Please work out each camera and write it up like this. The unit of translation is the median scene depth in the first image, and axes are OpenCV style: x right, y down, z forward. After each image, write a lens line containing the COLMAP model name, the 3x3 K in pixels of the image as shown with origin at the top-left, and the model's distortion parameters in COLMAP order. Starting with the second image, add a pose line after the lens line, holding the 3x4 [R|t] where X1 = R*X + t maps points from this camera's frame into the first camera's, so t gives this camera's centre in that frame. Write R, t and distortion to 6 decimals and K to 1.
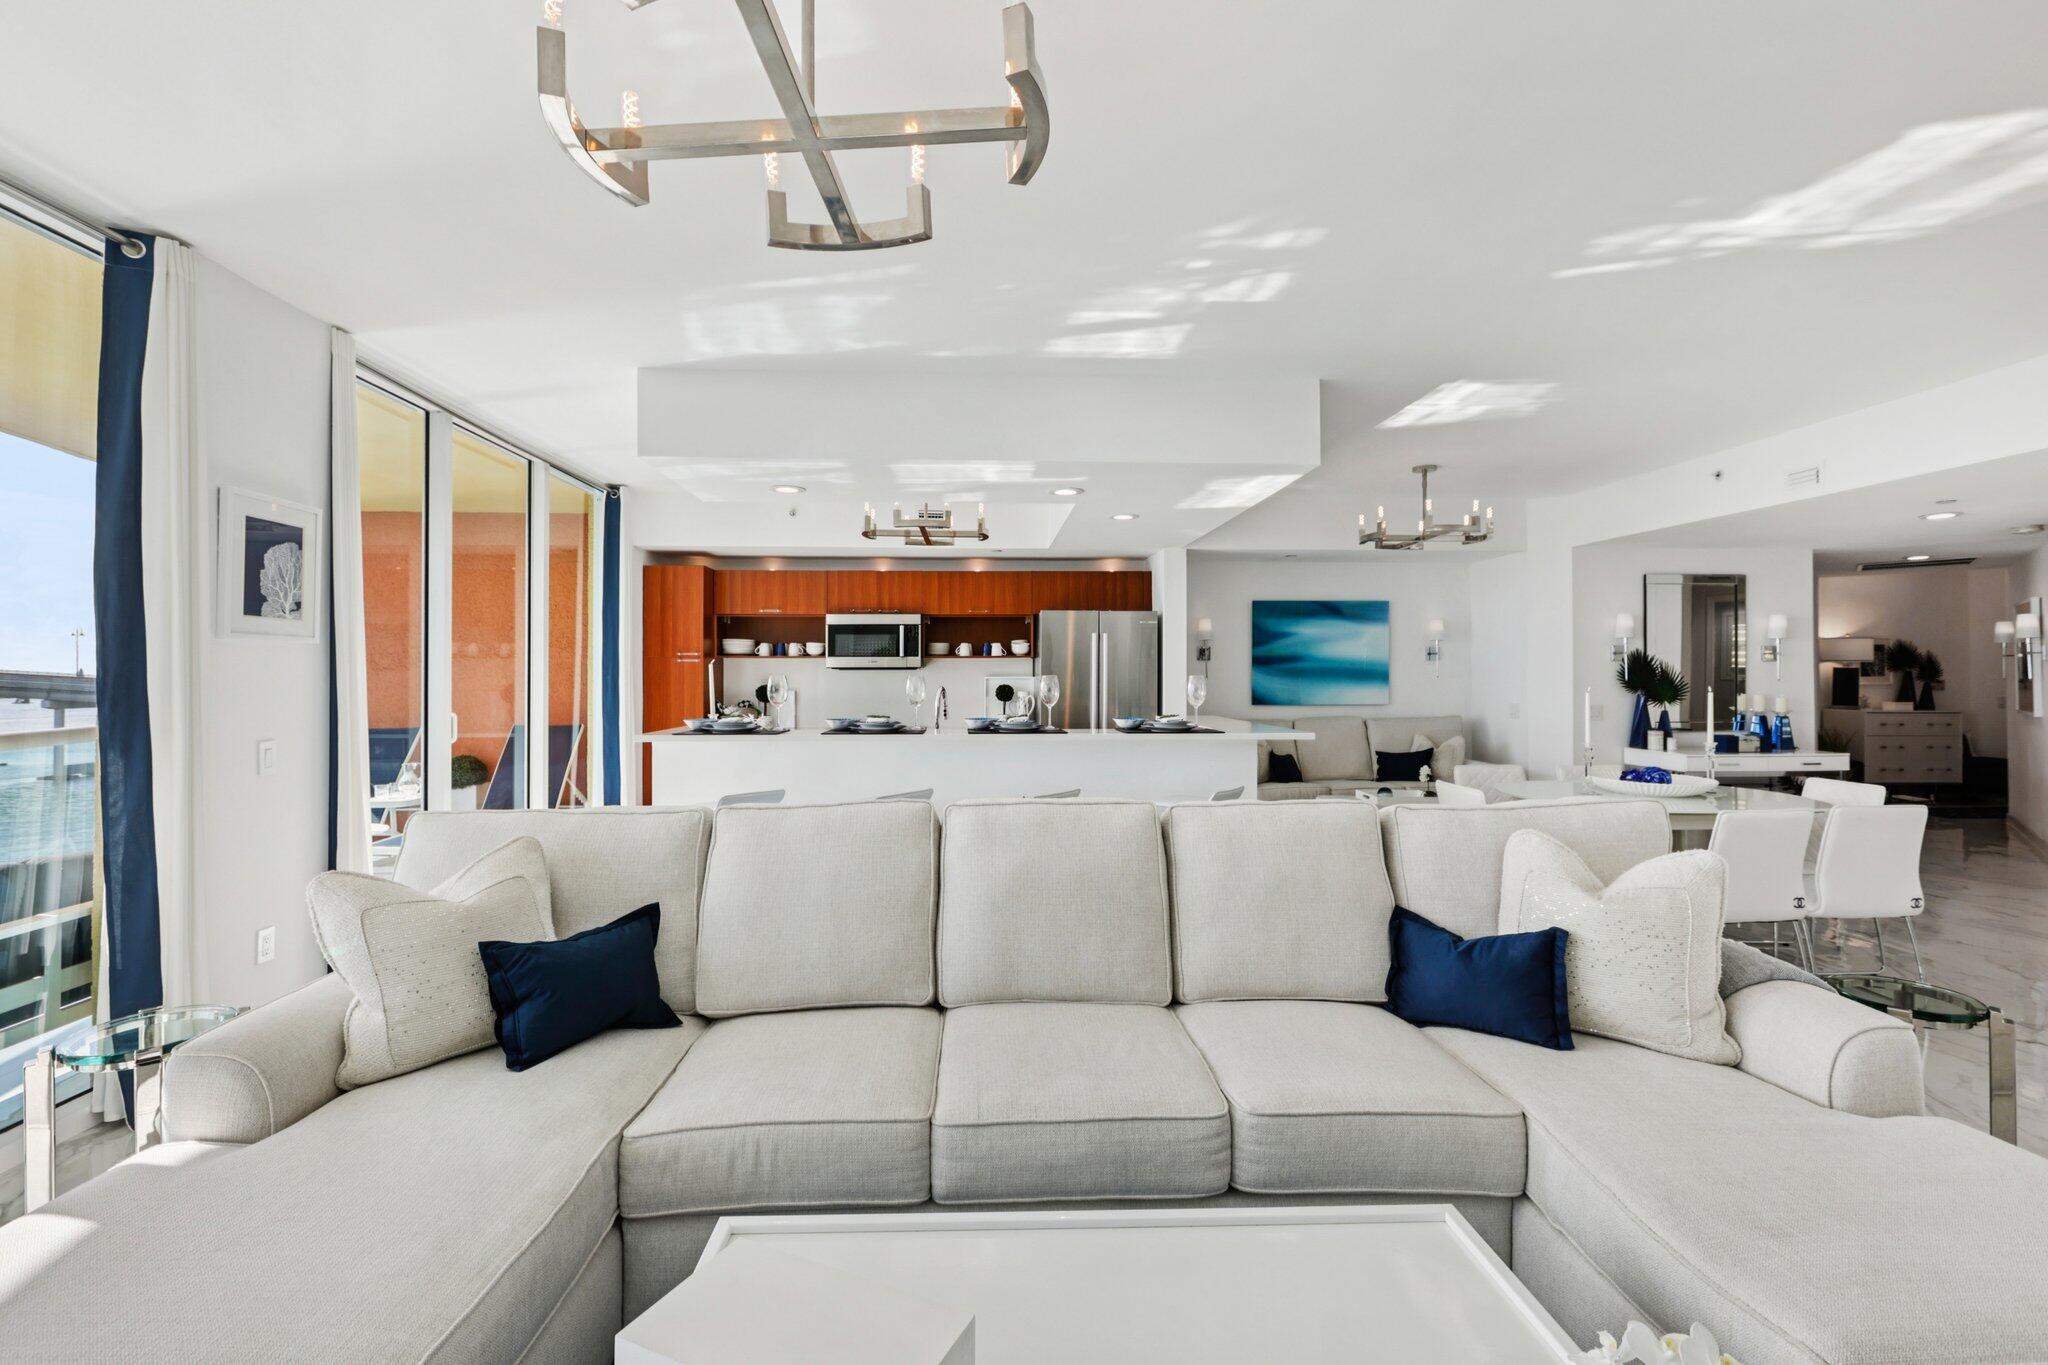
lens RADIAL K [[913.0, 0, 1019.0], [0, 913.0, 670.8], [0, 0, 1]] dist [0.003192, -0.000956]
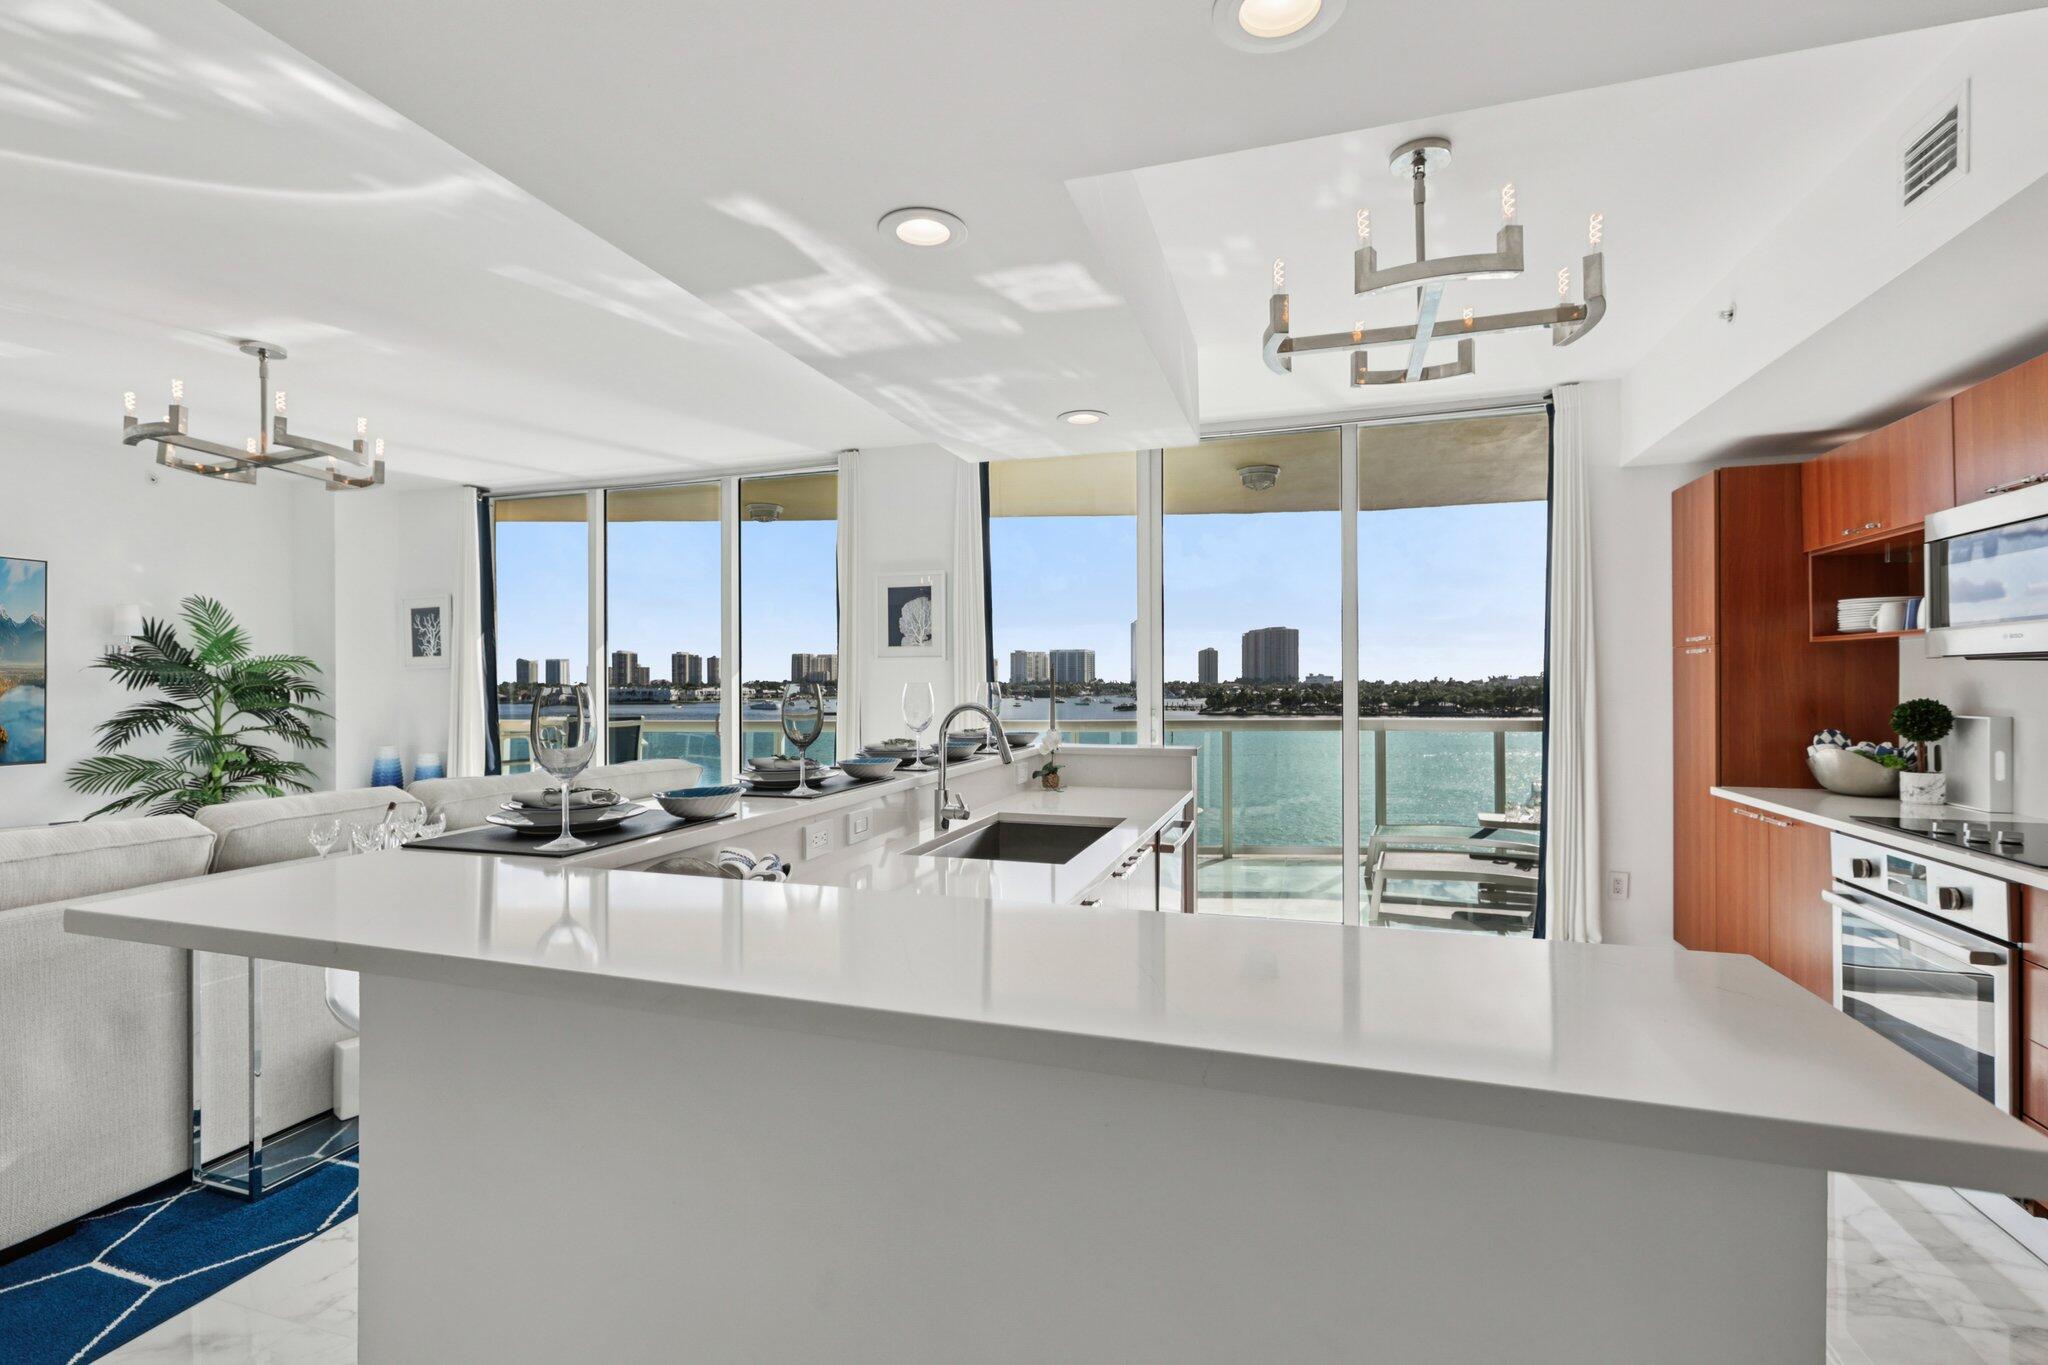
lens RADIAL K [[913.0, 0, 1022.0], [0, 913.0, 677.7], [0, 0, 1]] dist [0.003192, -0.000956]
pose [[-0.358222, -0.000437, -0.933636, 0.243772], [0.010327, 0.999937, -0.004430, 0.001302], [0.933579, -0.011229, -0.358195, 0.772079]]
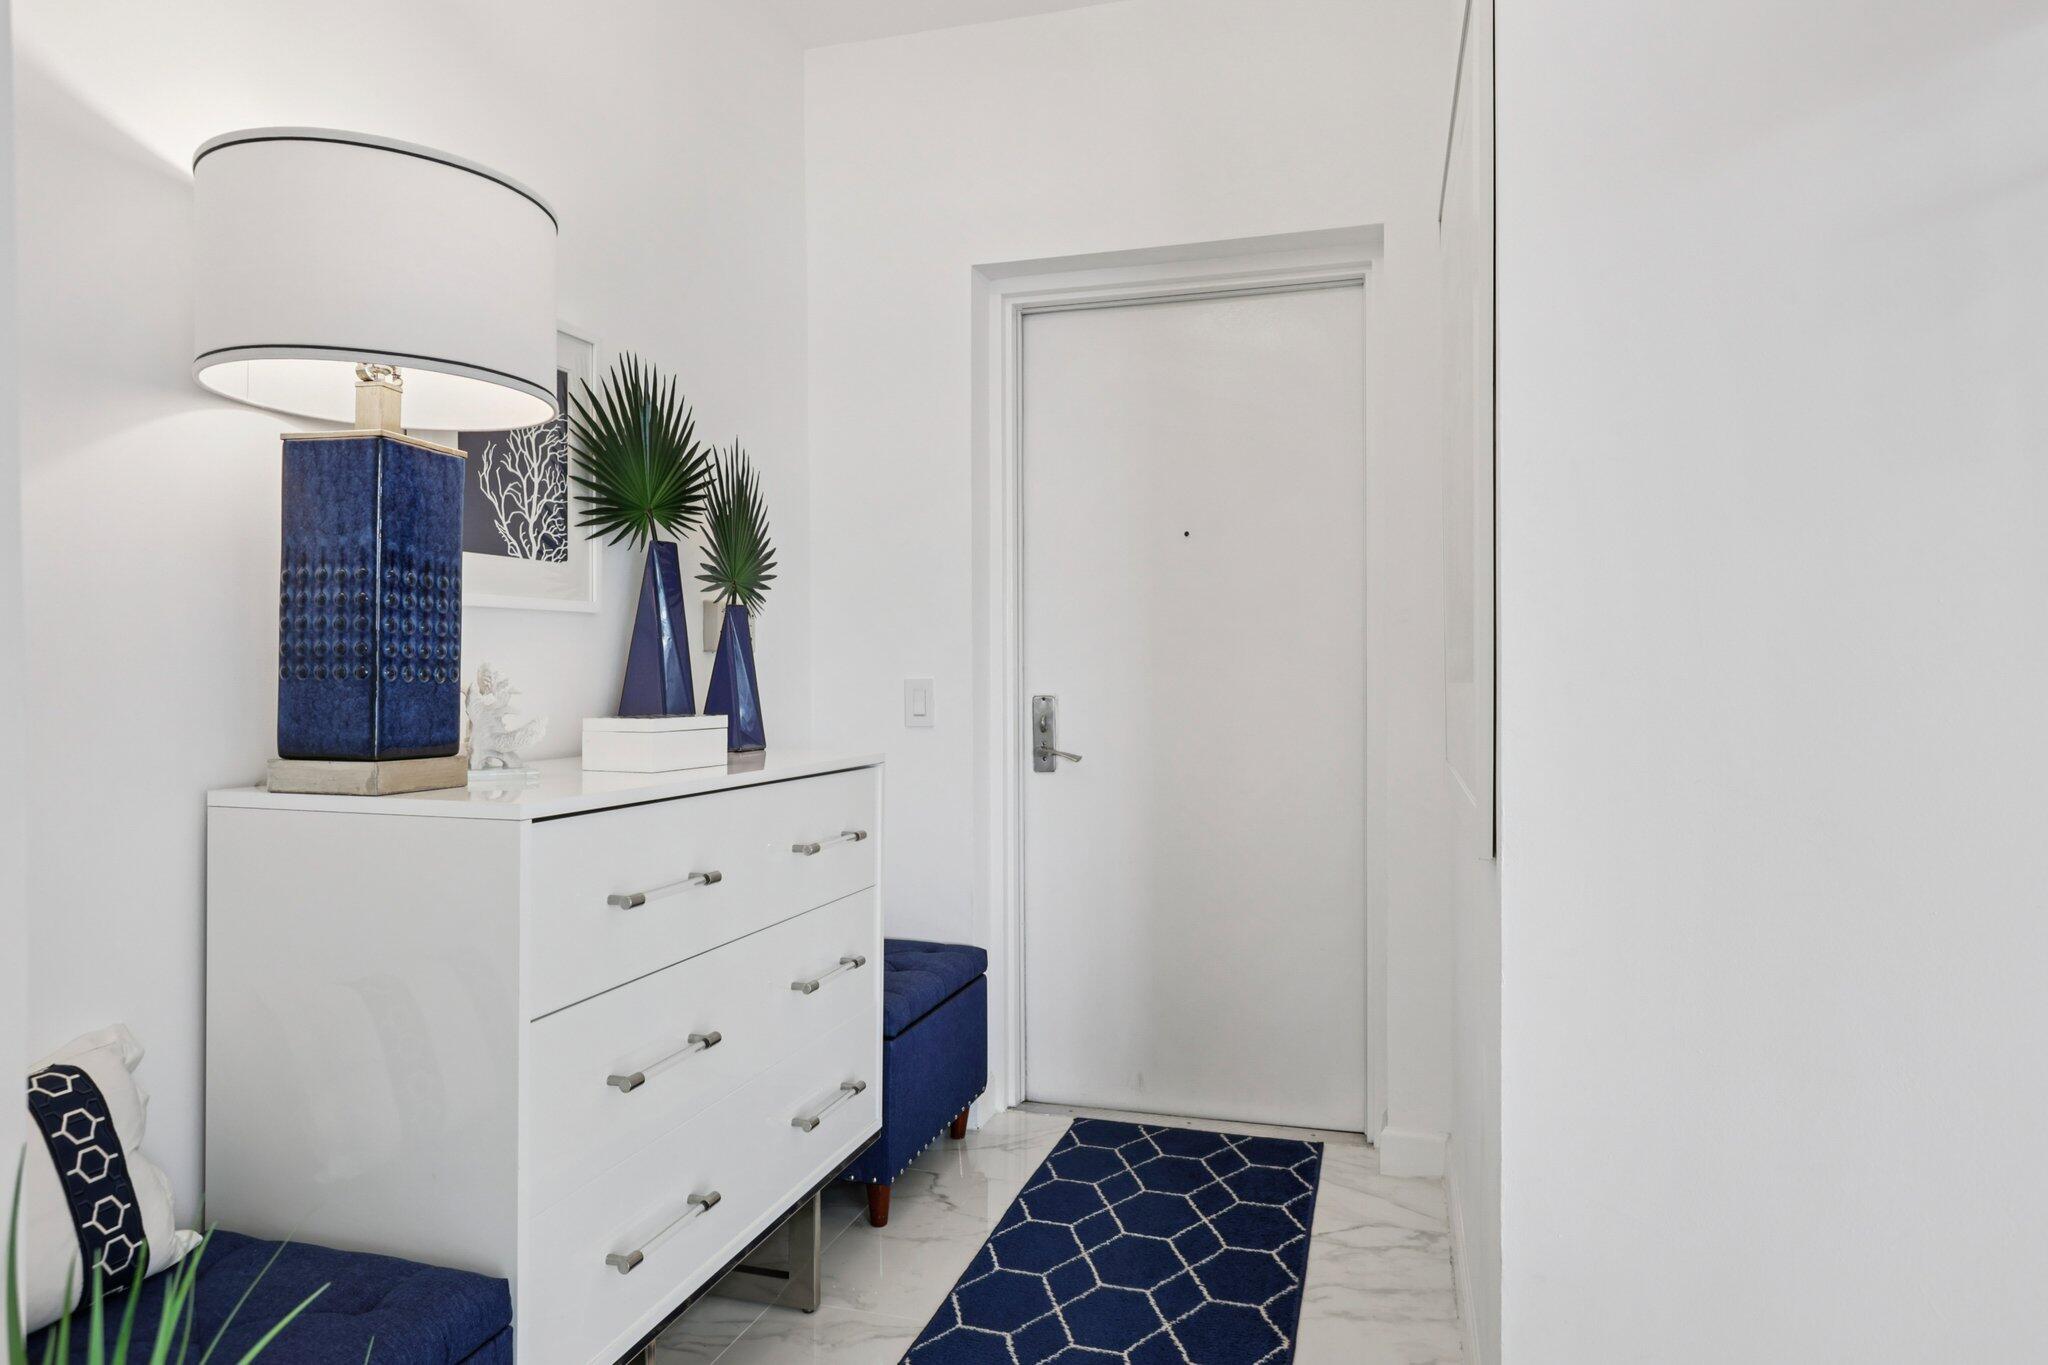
lens RADIAL K [[1213.2, 0, 1033.9], [0, 1213.2, 671.7], [0, 0, 1]] dist [0.008586, 0.001536]
pose [[0.317037, 0.004146, 0.948404, 1.013120], [-0.005619, 0.999981, -0.002493, 0.034120], [-0.948397, -0.004538, 0.317054, 1.126949]]
